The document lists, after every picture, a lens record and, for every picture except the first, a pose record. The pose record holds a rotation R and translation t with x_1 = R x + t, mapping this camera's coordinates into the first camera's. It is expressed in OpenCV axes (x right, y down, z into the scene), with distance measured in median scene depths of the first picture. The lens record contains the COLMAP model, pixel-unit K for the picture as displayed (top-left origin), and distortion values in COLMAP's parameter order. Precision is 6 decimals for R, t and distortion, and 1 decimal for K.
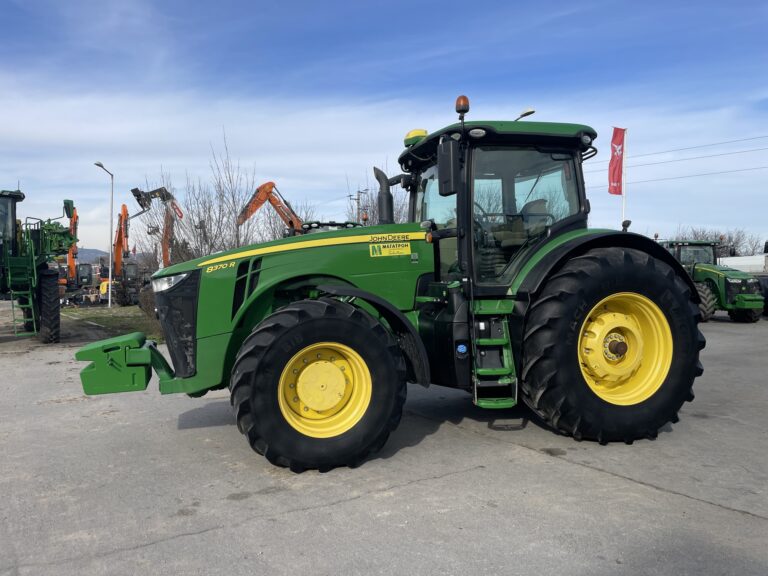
lens RADIAL K [[585.3, 0, 382.7], [0, 585.3, 283.5], [0, 0, 1]] dist [0.115724, -0.168763]
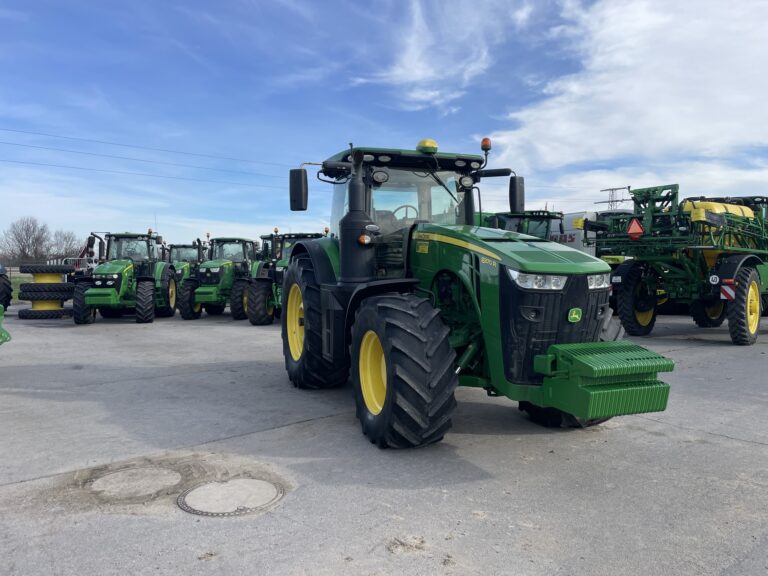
lens RADIAL K [[581.1, 0, 382.9], [0, 581.1, 277.0], [0, 0, 1]] dist [0.066399, -0.094053]
pose [[-0.070286, -0.006558, 0.997505, -1.107172], [0.011534, 0.999906, 0.007387, -0.010919], [-0.997460, 0.012024, -0.070203, 1.240156]]
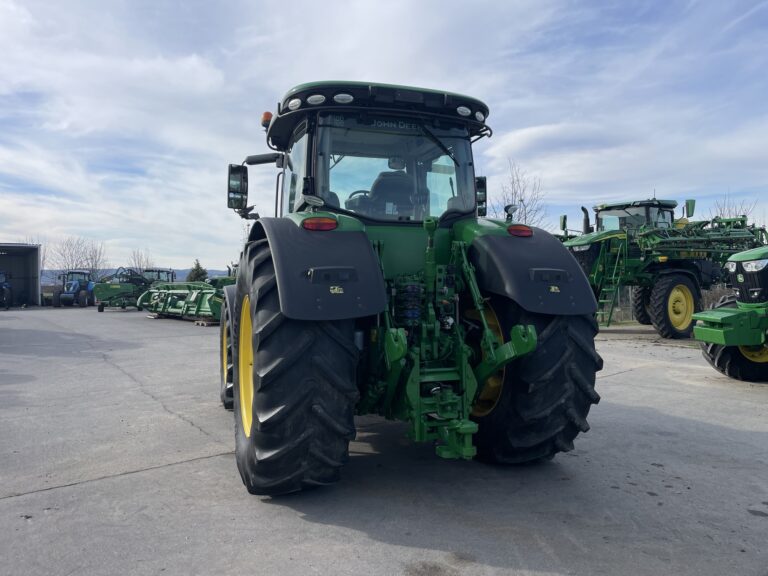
lens RADIAL K [[581.1, 0, 382.9], [0, 581.1, 277.0], [0, 0, 1]] dist [0.066399, -0.094053]
pose [[0.033856, -0.006299, -0.999407, 1.143977], [-0.001255, 0.999979, -0.006345, -0.003362], [0.999426, 0.001470, 0.033848, 1.094823]]
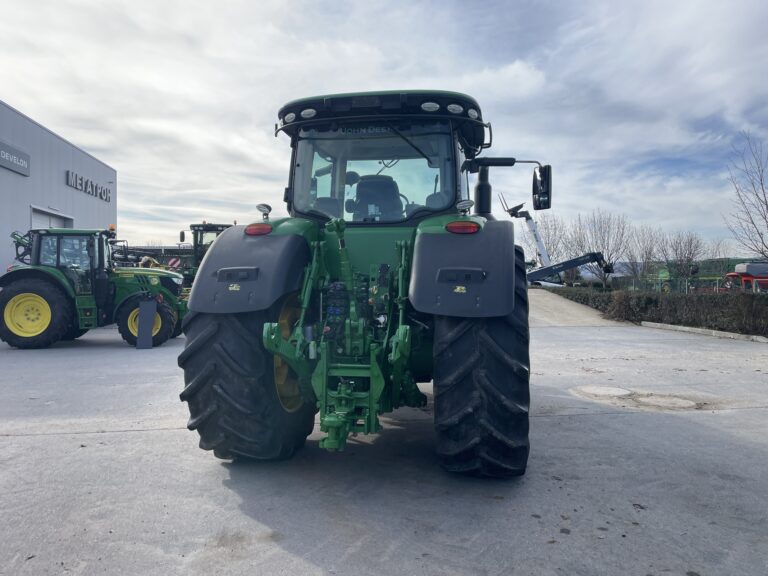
lens RADIAL K [[581.1, 0, 382.9], [0, 581.1, 277.0], [0, 0, 1]] dist [0.066399, -0.094053]
pose [[-0.476167, -0.003744, -0.879347, 1.065408], [-0.005267, 0.999985, -0.001405, -0.006043], [0.879339, 0.003963, -0.476180, 1.568702]]
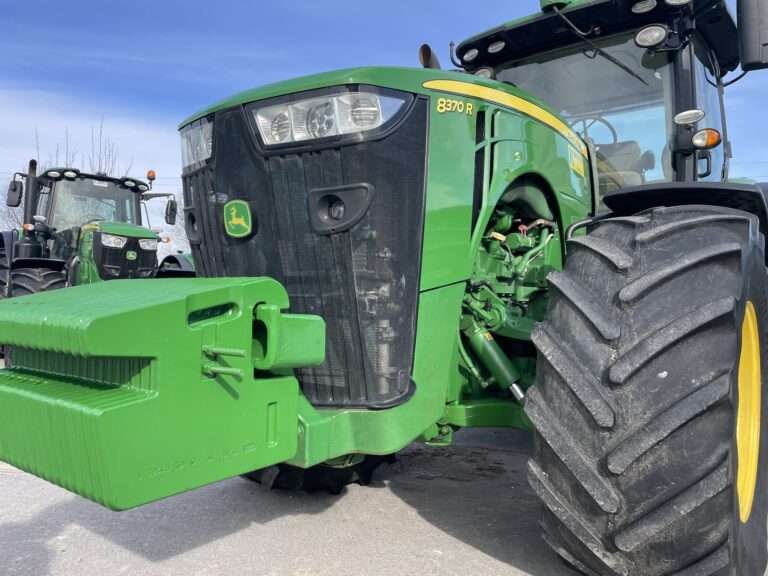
lens RADIAL K [[584.5, 0, 382.7], [0, 584.5, 280.8], [0, 0, 1]] dist [0.082970, -0.117392]
pose [[0.813640, 0.053732, 0.578881, -0.468091], [-0.026920, 0.998134, -0.054809, 0.094027], [-0.580746, 0.029012, 0.813568, 0.645500]]
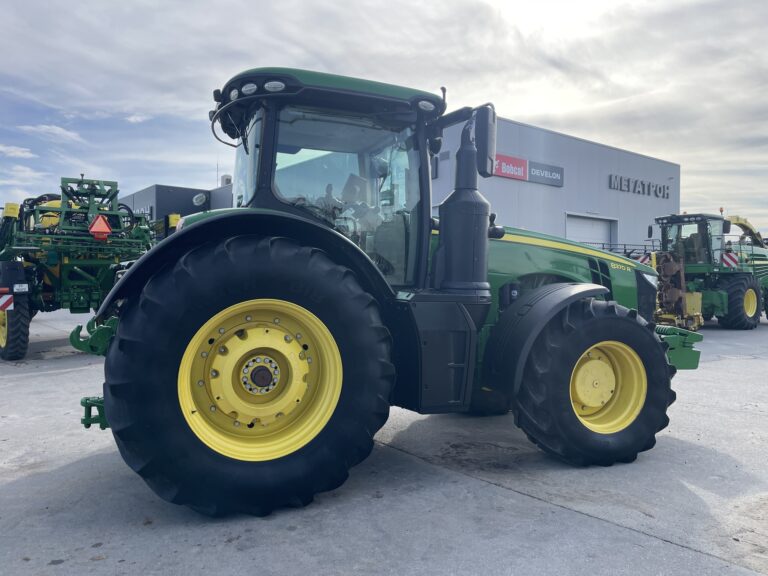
lens RADIAL K [[581.1, 0, 382.9], [0, 581.1, 277.0], [0, 0, 1]] dist [0.066399, -0.094053]
pose [[-0.998813, 0.001078, -0.048692, 0.162854], [0.000874, 0.999991, 0.004215, -0.013153], [0.048696, 0.004168, -0.998805, 2.000741]]
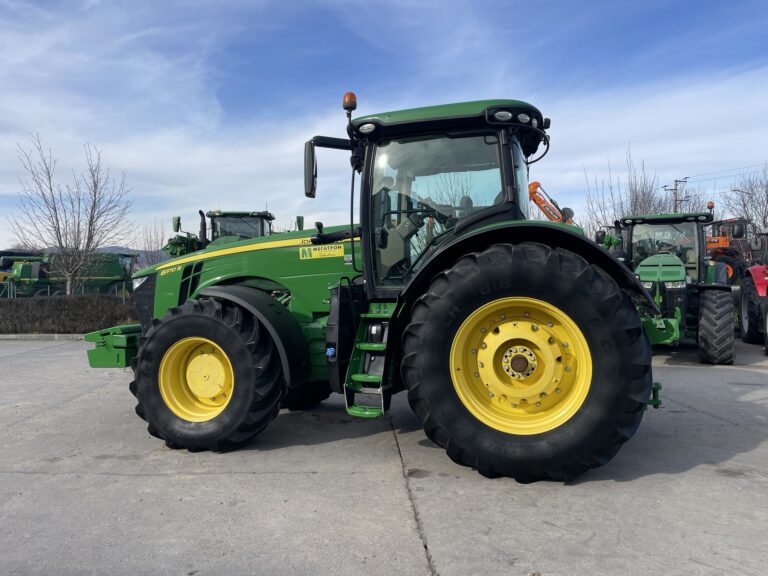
lens RADIAL K [[585.3, 0, 382.7], [0, 585.3, 283.5], [0, 0, 1]] dist [0.115724, -0.168763]
pose [[0.840928, 0.002249, -0.541143, 0.657720], [-0.004270, 0.999988, -0.002480, -0.000501], [0.541131, 0.004396, 0.840927, 0.197709]]
